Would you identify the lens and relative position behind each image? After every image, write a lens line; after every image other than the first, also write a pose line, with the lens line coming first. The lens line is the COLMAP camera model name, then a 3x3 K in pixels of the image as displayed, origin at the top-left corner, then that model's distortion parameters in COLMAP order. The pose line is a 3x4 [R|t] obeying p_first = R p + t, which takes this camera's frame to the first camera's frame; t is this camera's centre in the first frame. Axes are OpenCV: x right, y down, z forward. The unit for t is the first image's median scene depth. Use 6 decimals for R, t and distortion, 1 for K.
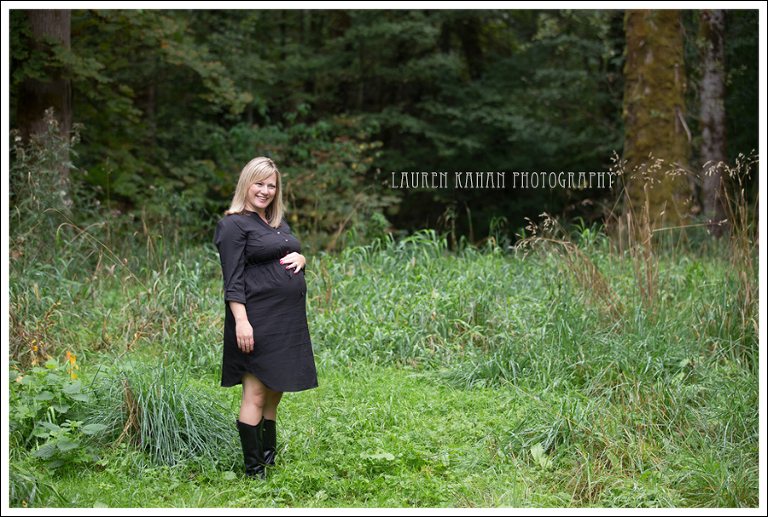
lens RADIAL K [[2025.3, 0, 384.0], [0, 2025.3, 258.5], [0, 0, 1]] dist [-0.038665, -0.126441]
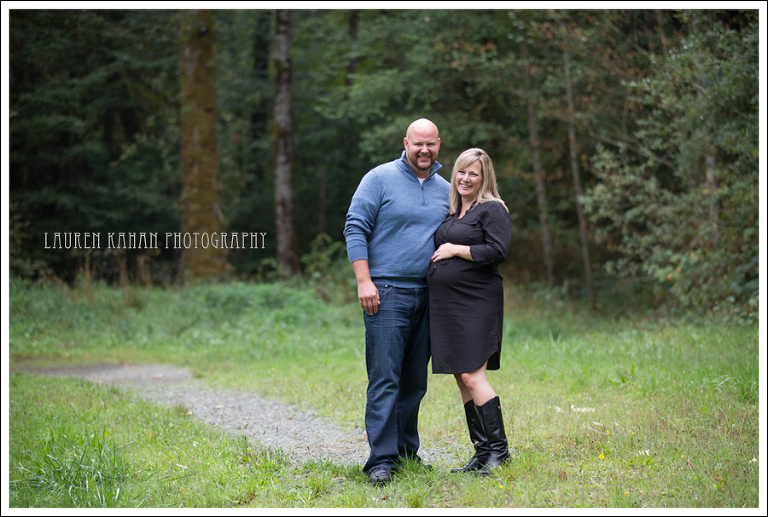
lens RADIAL K [[2698.6, 0, 384.0], [0, 2698.6, 258.5], [0, 0, 1]] dist [-0.207691, -0.709388]
pose [[0.994365, -0.016256, 0.104760, 0.053045], [0.019414, 0.999385, -0.029198, 0.030107], [-0.104221, 0.031067, 0.994069, -0.990750]]
